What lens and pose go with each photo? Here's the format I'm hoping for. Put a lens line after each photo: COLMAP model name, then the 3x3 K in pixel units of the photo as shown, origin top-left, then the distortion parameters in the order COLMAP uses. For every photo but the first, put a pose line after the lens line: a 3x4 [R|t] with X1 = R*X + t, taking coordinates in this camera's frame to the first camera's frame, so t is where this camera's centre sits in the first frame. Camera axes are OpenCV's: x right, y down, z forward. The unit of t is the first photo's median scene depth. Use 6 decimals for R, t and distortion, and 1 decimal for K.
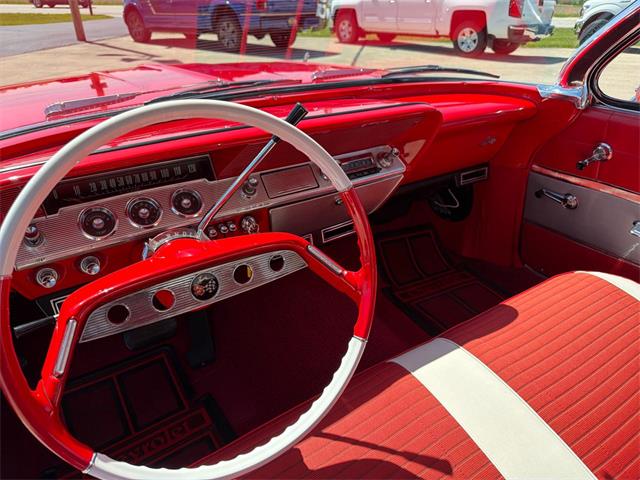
lens RADIAL K [[457.8, 0, 321.0], [0, 457.8, 249.0], [0, 0, 1]] dist [0.015404, -0.024444]
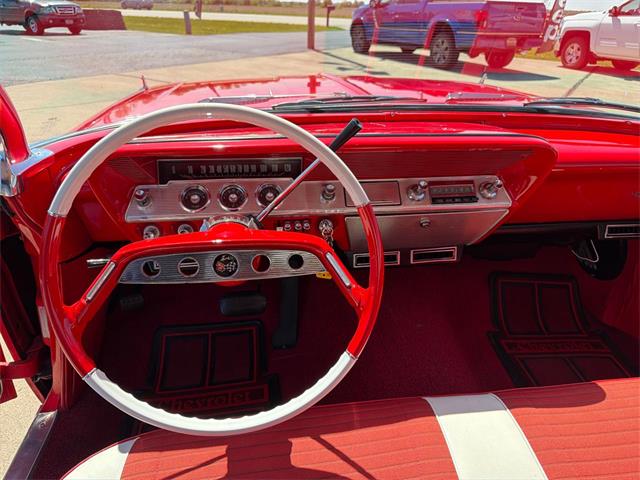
lens RADIAL K [[457.8, 0, 315.8], [0, 457.8, 242.1], [0, 0, 1]] dist [0.015404, -0.024444]
pose [[0.900238, 0.215069, -0.378571, 0.163523], [-0.230194, 0.973130, 0.005445, -0.014441], [0.369570, 0.082243, 0.925556, 0.009286]]
